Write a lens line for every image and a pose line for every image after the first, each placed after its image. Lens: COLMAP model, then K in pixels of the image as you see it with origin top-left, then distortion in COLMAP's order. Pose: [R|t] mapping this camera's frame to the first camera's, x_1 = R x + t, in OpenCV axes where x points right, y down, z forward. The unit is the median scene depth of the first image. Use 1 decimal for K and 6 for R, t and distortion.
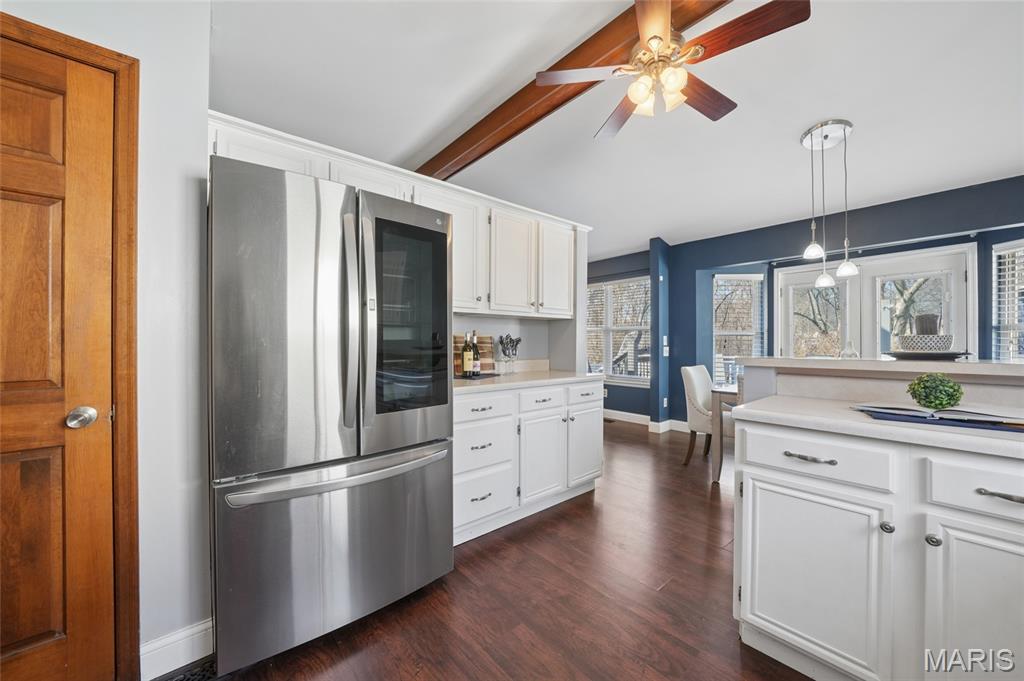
lens RADIAL K [[370.7, 0, 516.0], [0, 370.7, 339.3], [0, 0, 1]] dist [-0.015369, 0.000647]
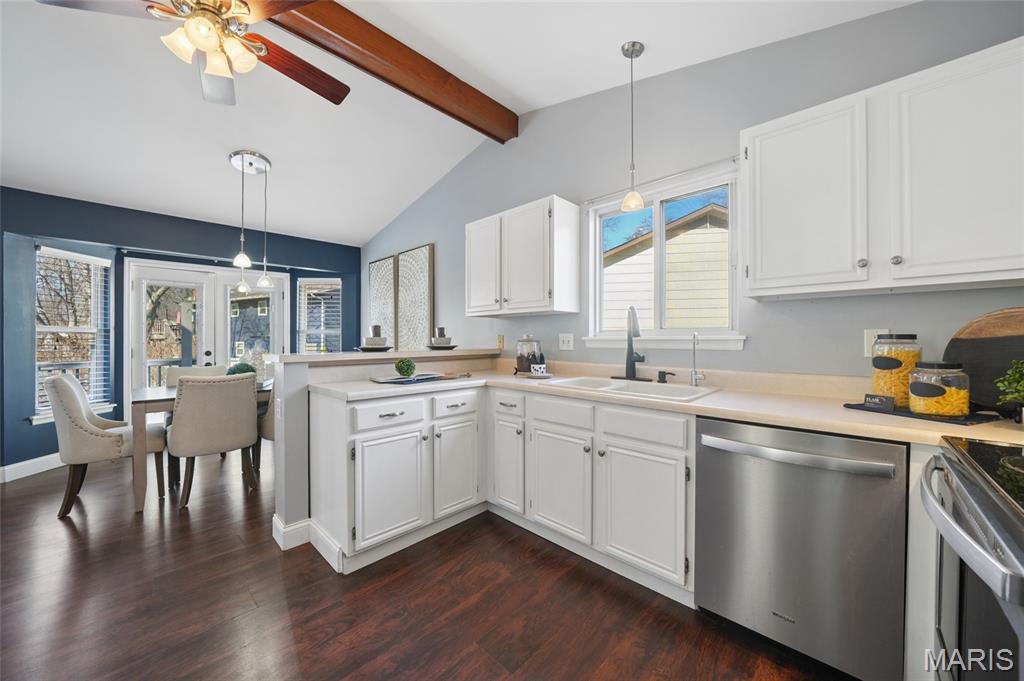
lens RADIAL K [[370.7, 0, 504.7], [0, 370.7, 340.5], [0, 0, 1]] dist [-0.015369, 0.000647]
pose [[-0.070527, -0.000056, 0.997510, -0.368550], [-0.005826, 0.999983, -0.000356, 0.000869], [-0.997493, -0.005837, -0.070527, 0.279003]]
